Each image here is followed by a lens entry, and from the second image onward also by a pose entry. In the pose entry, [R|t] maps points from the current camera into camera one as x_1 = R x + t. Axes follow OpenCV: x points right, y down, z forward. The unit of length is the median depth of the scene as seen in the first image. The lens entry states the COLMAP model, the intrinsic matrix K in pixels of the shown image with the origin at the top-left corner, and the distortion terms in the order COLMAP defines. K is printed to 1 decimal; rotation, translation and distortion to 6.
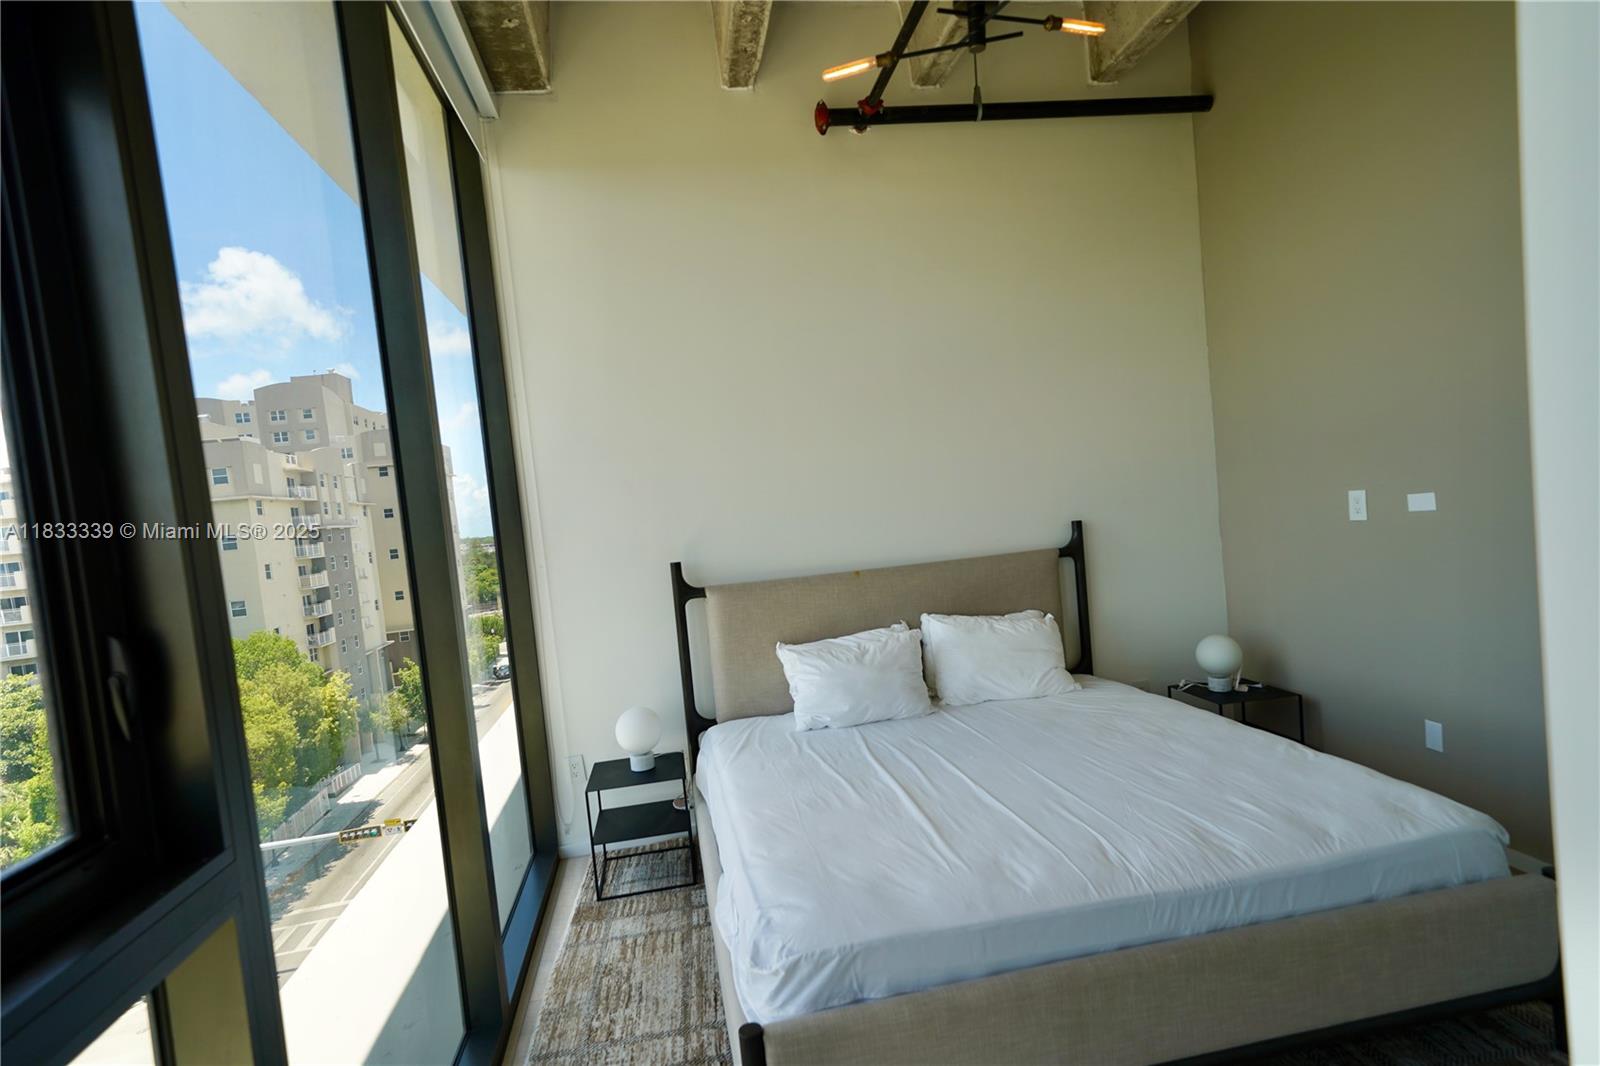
lens RADIAL K [[817.1, 0, 801.8], [0, 817.1, 535.0], [0, 0, 1]] dist [0.019334, 0.003038]
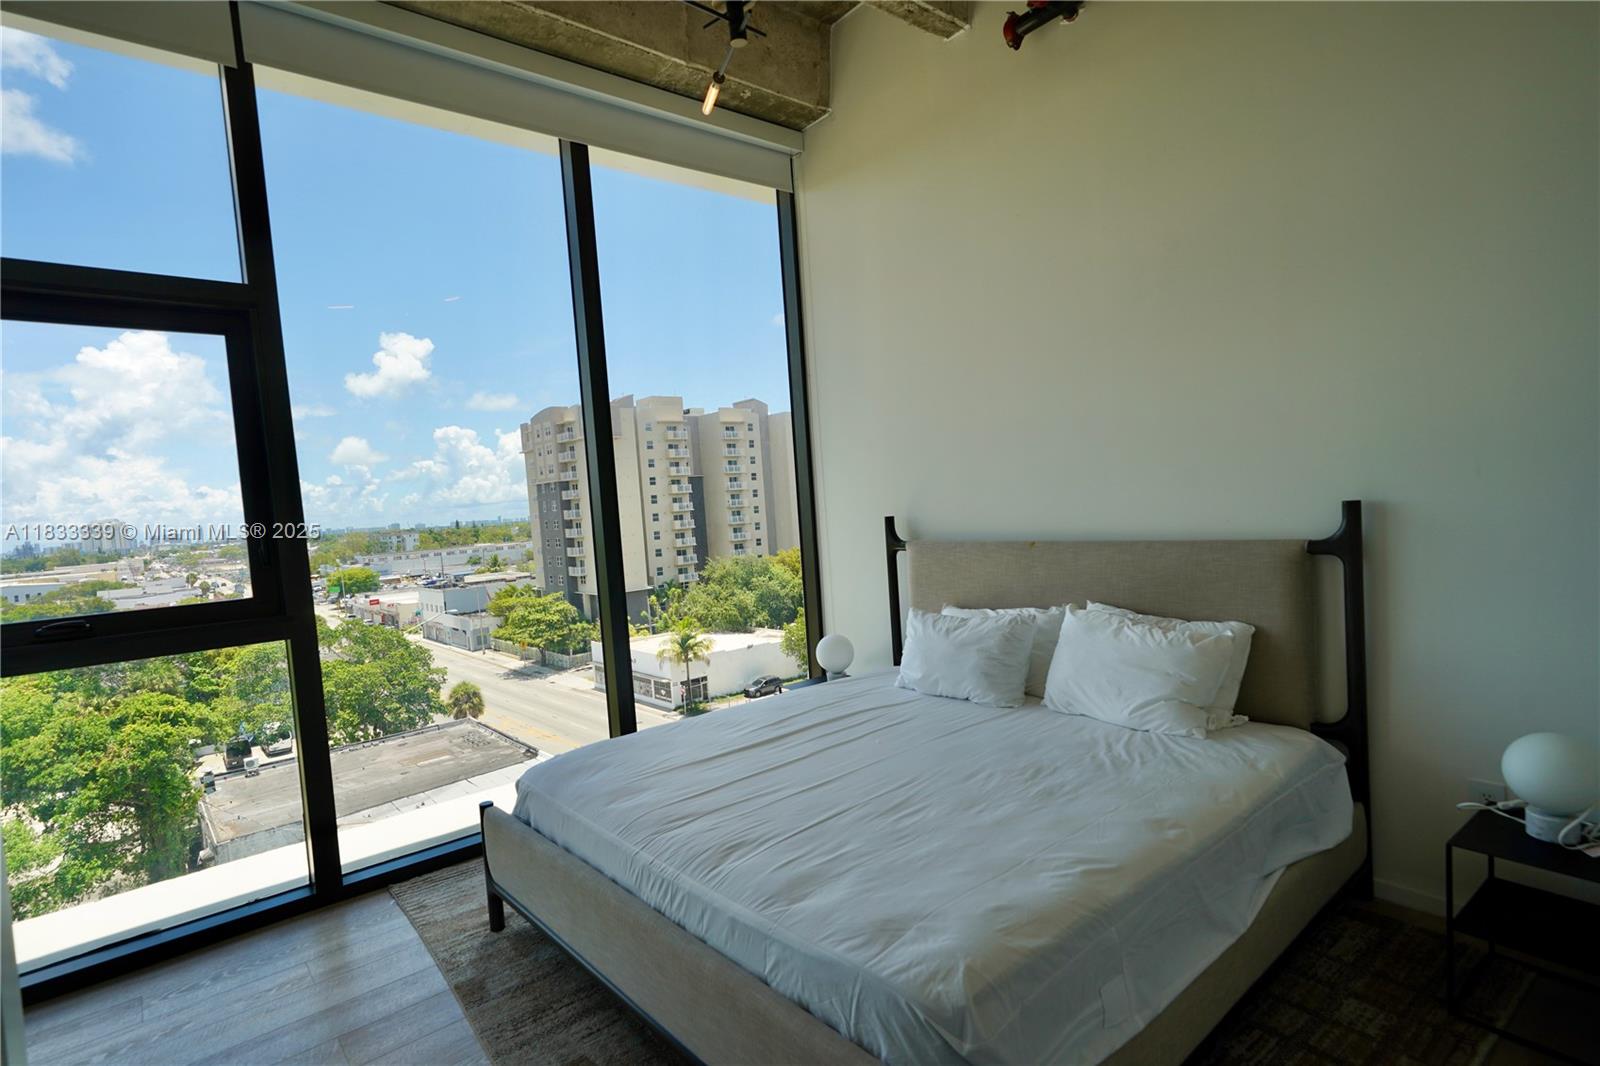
lens RADIAL K [[817.1, 0, 799.3], [0, 817.1, 537.9], [0, 0, 1]] dist [0.019334, 0.003038]
pose [[0.509979, 0.100304, -0.854318, 0.731012], [-0.022118, 0.994379, 0.103545, -0.049612], [0.859902, -0.033910, 0.509331, 0.330879]]
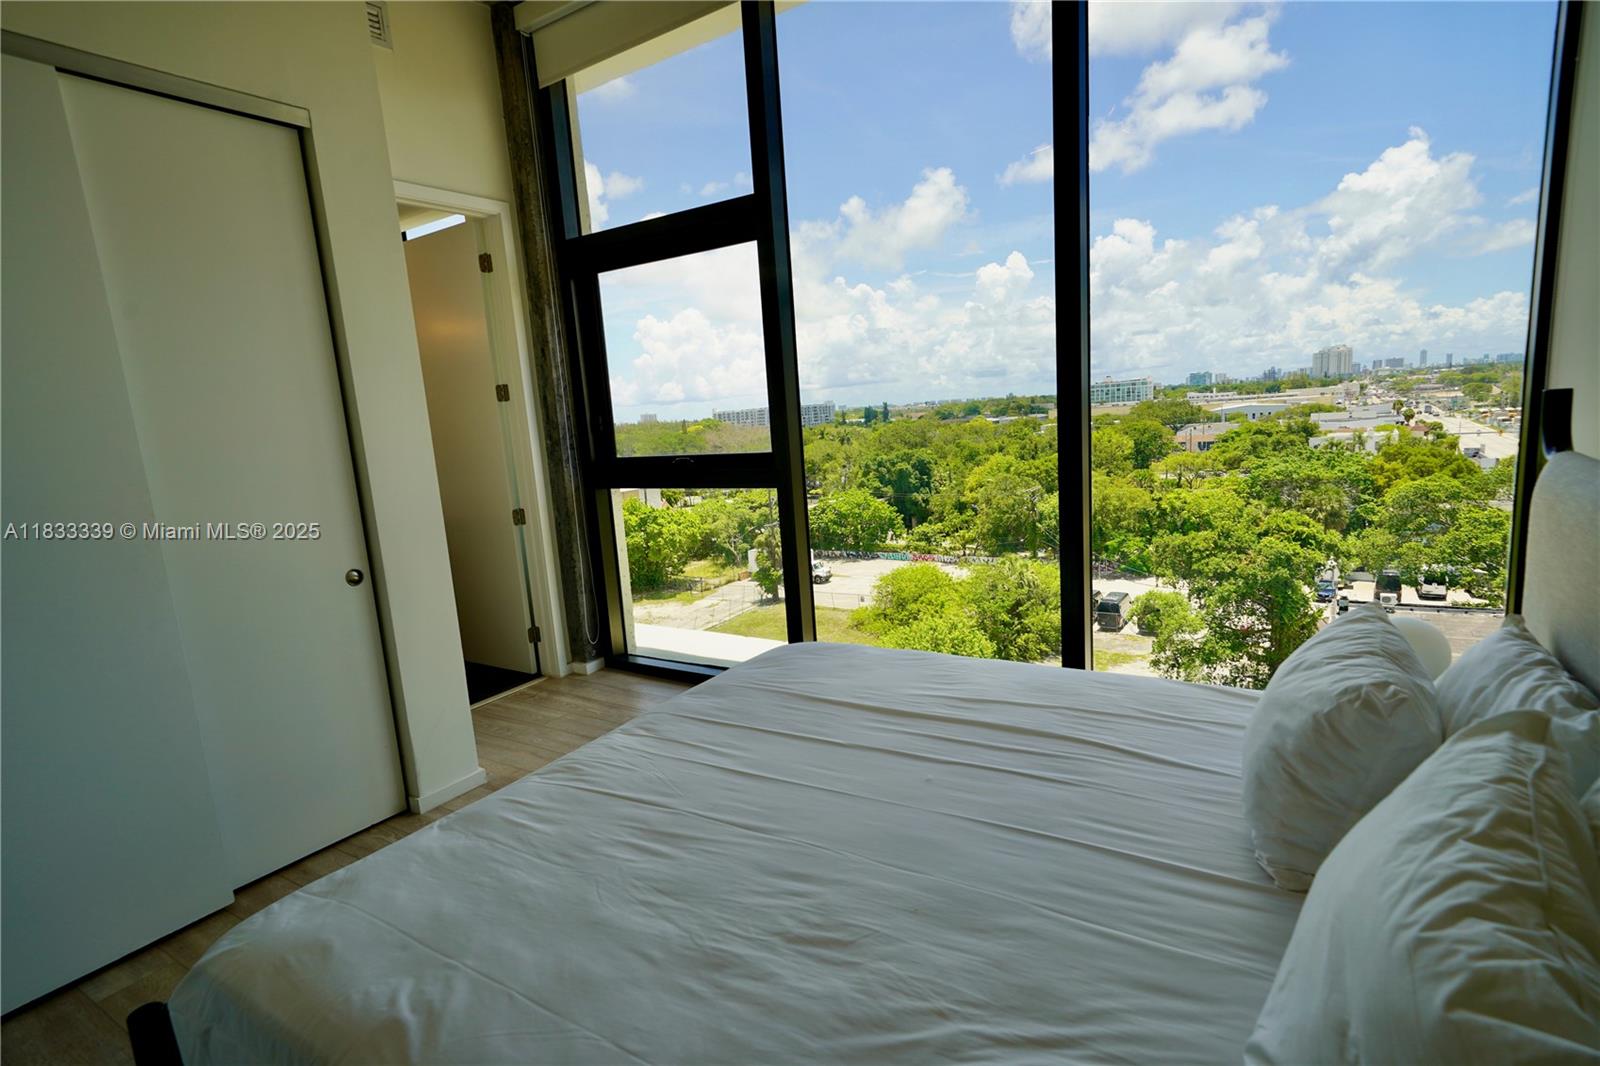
lens RADIAL K [[817.1, 0, 784.9], [0, 817.1, 544.7], [0, 0, 1]] dist [0.019334, 0.003038]
pose [[-0.671271, 0.257659, -0.694987, 0.498293], [0.099204, 0.960431, 0.260250, -0.049928], [0.734543, 0.105753, -0.670271, 1.008151]]
